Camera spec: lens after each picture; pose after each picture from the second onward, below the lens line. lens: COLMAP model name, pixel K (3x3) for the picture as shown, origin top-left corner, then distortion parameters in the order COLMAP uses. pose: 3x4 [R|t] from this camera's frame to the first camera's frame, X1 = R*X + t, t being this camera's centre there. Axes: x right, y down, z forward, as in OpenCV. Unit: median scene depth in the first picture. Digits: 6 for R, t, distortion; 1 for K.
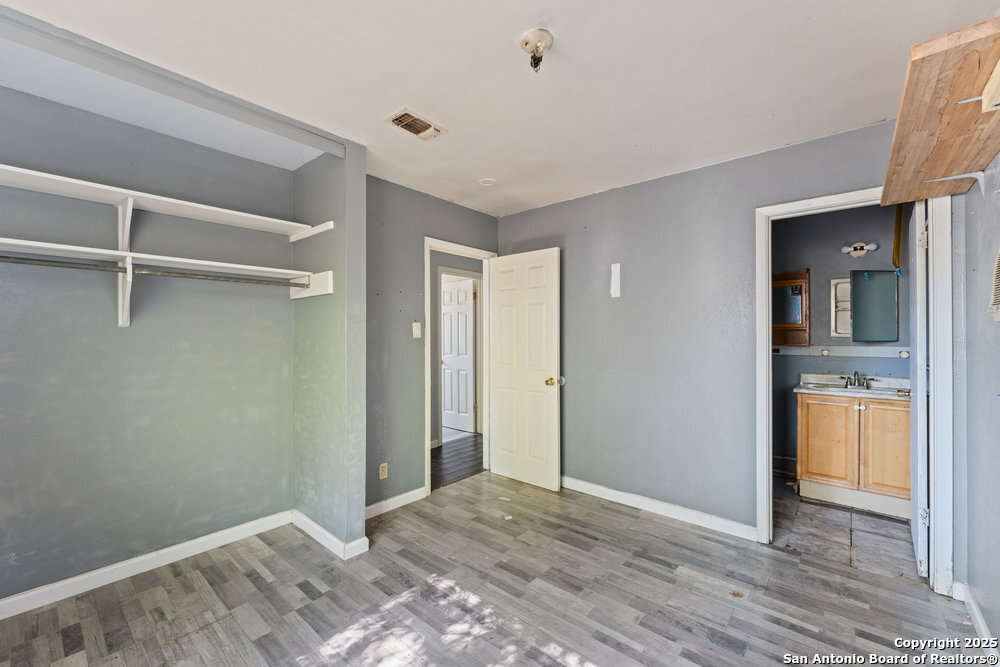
lens RADIAL K [[410.3, 0, 503.6], [0, 410.3, 335.4], [0, 0, 1]] dist [-0.002253, -0.000658]
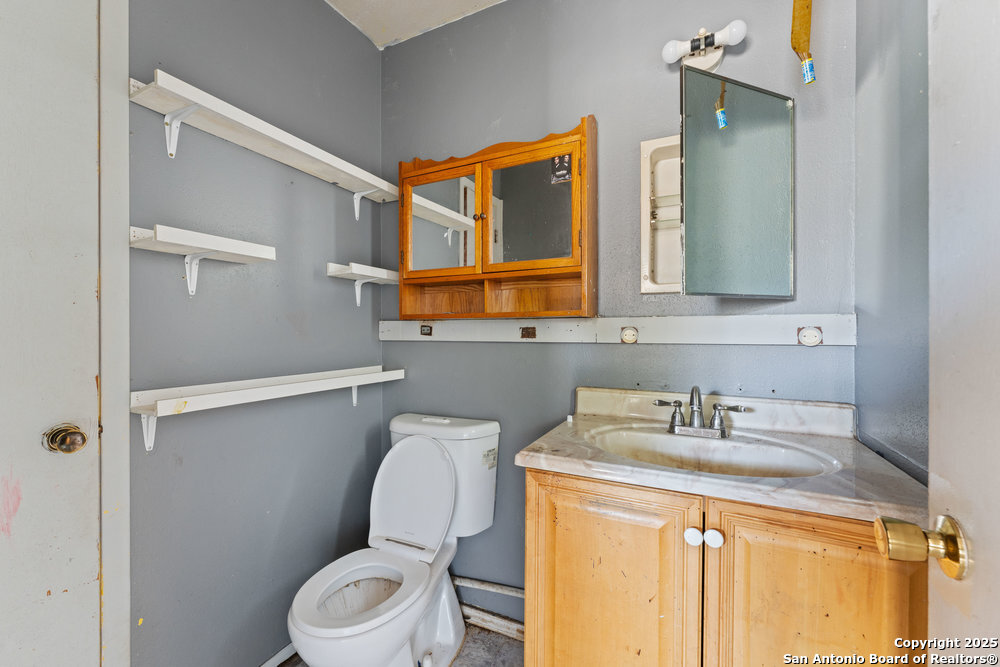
lens RADIAL K [[410.3, 0, 496.3], [0, 410.3, 331.6], [0, 0, 1]] dist [-0.002253, -0.000658]
pose [[0.969146, -0.007492, 0.246374, 0.612565], [0.003553, 0.999859, 0.016428, 0.035390], [-0.246462, -0.015046, 0.969036, 0.706099]]
